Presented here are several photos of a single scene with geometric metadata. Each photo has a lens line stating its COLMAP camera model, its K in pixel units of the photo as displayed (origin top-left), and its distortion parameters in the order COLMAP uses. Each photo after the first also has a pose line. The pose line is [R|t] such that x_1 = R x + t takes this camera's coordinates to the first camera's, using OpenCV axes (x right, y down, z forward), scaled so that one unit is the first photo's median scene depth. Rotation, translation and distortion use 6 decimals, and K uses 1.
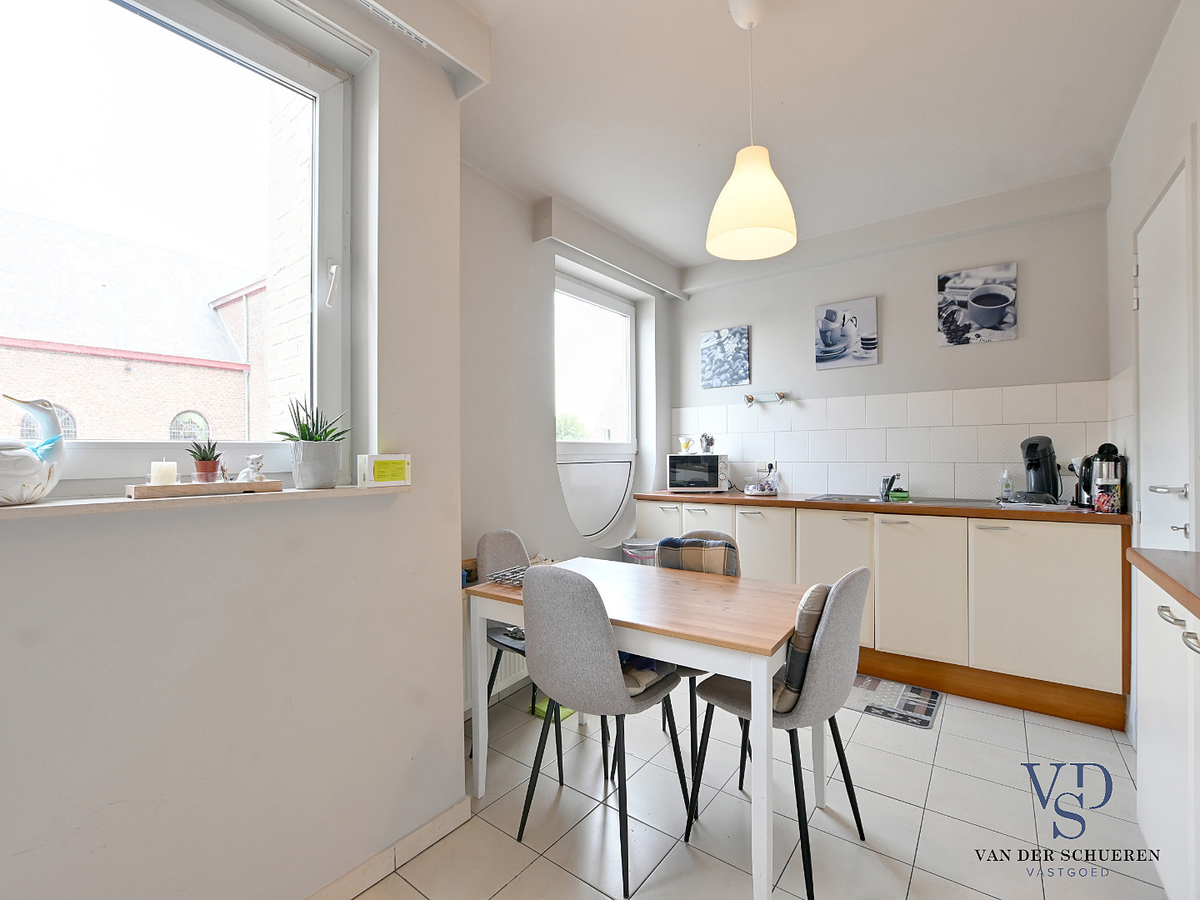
lens RADIAL K [[528.2, 0, 598.8], [0, 528.2, 452.7], [0, 0, 1]] dist [-0.032459, 0.004717]
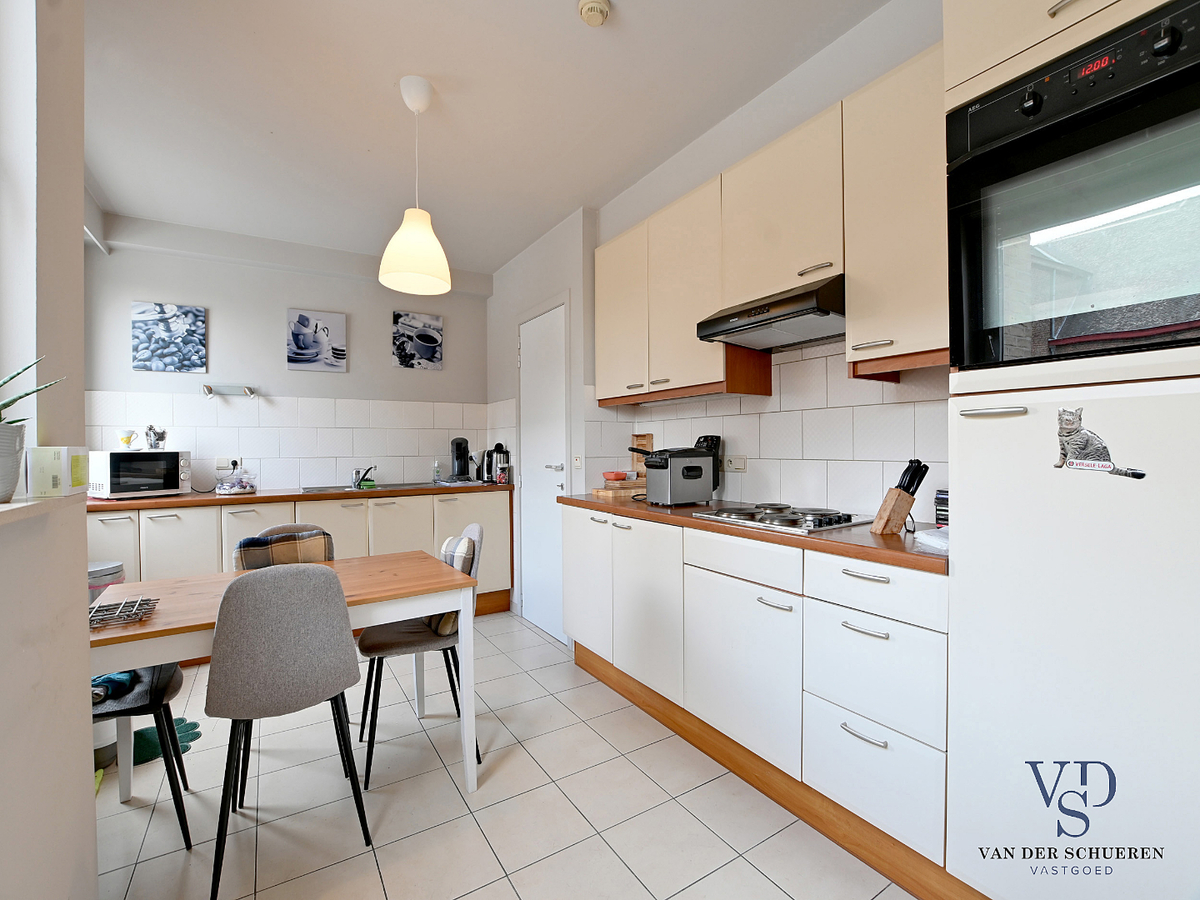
lens RADIAL K [[528.2, 0, 598.8], [0, 528.2, 452.7], [0, 0, 1]] dist [-0.032459, 0.004717]
pose [[0.347301, -0.005369, 0.937738, -0.345951], [0.002898, 0.999985, 0.004652, 0.004564], [-0.937749, 0.001102, 0.347312, 0.063430]]
